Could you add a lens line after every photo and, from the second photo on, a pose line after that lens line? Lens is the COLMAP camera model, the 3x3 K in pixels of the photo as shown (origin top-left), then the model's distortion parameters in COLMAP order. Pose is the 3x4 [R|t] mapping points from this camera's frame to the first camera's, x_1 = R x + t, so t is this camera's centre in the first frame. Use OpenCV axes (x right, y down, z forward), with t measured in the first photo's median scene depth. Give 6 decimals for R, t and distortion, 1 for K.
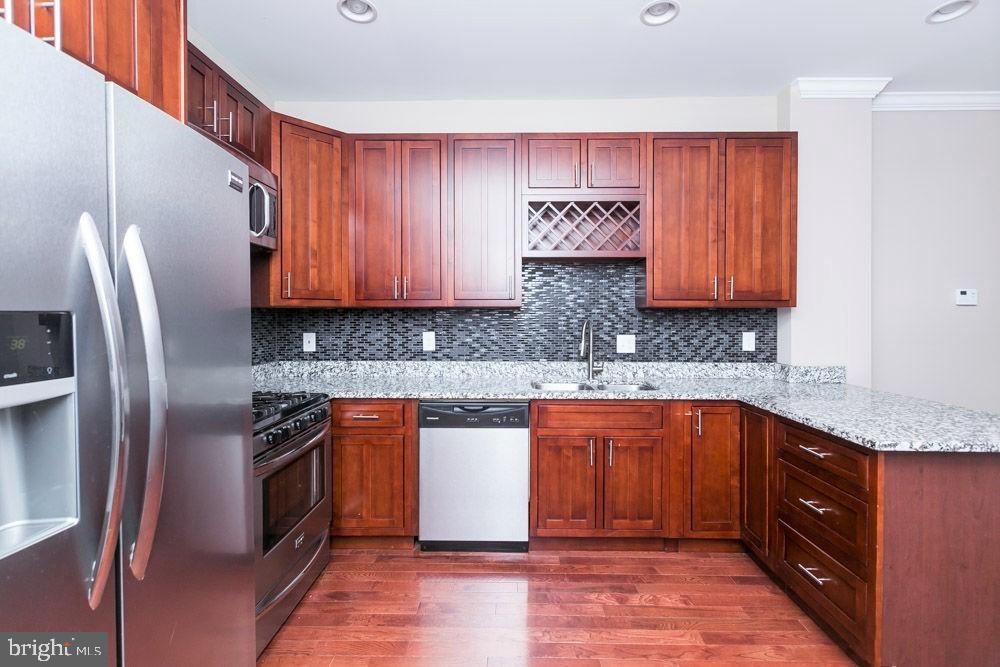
lens RADIAL K [[447.0, 0, 502.7], [0, 447.0, 318.7], [0, 0, 1]] dist [0.001020, -0.001131]
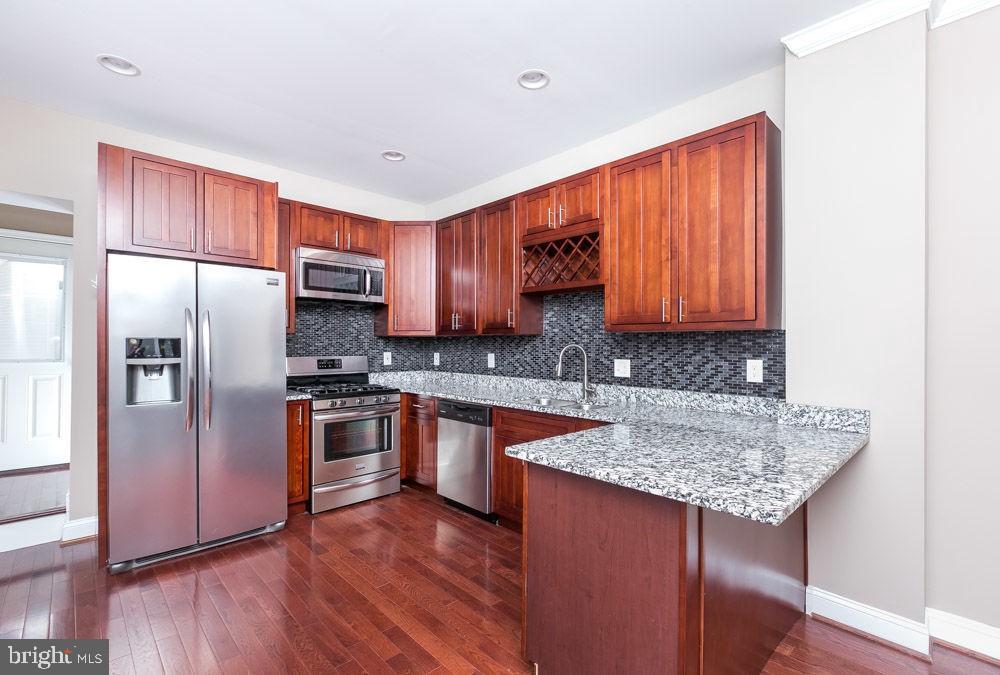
lens RADIAL K [[447.0, 0, 504.7], [0, 447.0, 343.6], [0, 0, 1]] dist [0.001020, -0.001131]
pose [[0.708102, -0.000280, -0.706110, 0.806939], [-0.005451, 0.999968, -0.005863, 0.007952], [0.706089, 0.008001, 0.708078, 0.090699]]
